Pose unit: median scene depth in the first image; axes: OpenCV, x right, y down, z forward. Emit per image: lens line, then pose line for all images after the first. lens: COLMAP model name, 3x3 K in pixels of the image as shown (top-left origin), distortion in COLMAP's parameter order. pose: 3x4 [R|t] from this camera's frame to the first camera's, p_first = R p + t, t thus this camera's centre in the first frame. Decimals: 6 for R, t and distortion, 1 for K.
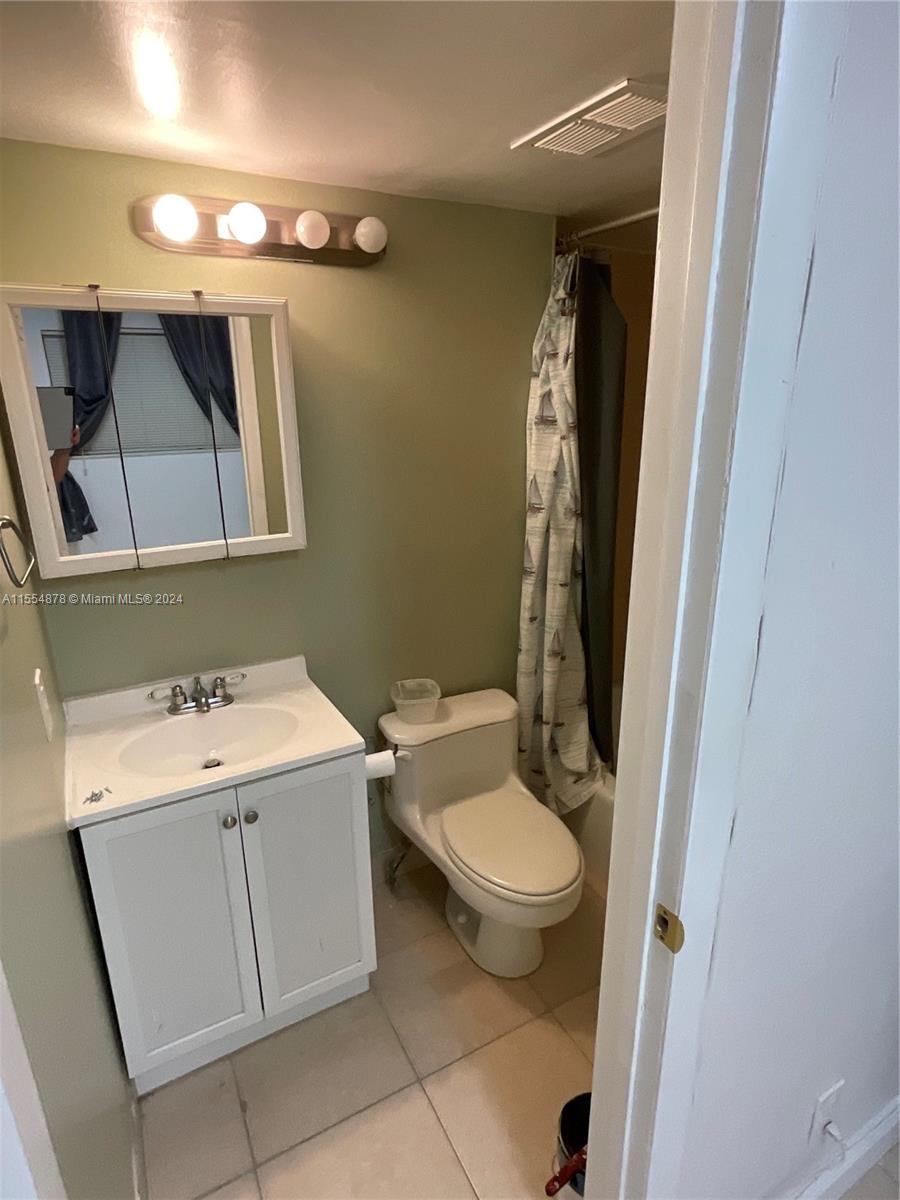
lens RADIAL K [[660.5, 0, 450.0], [0, 660.5, 600.0], [0, 0, 1]] dist [-0.004769, 0.010024]
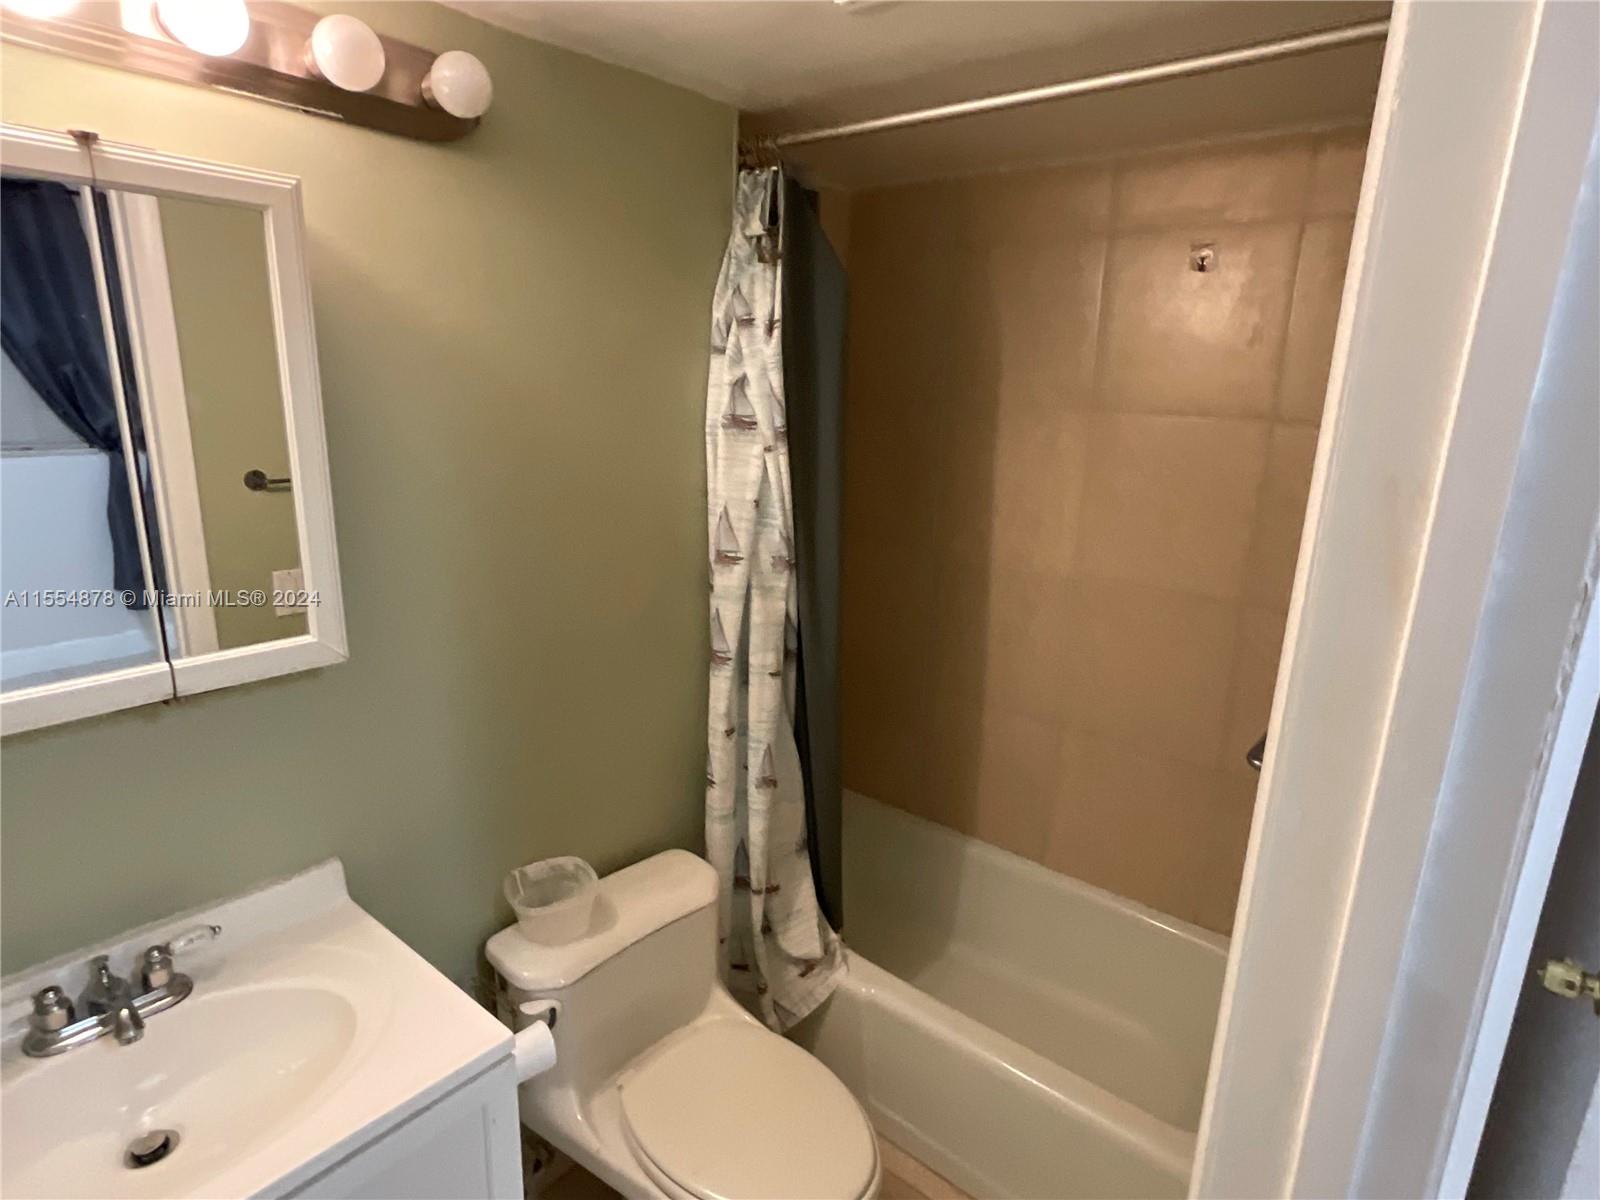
lens RADIAL K [[880.7, 0, 800.0], [0, 880.7, 600.0], [0, 0, 1]] dist [-0.004769, 0.010024]
pose [[0.931433, -0.055294, 0.359687, -0.114593], [0.074583, 0.996414, -0.039961, -0.061426], [-0.356187, 0.064047, 0.932217, 0.196492]]
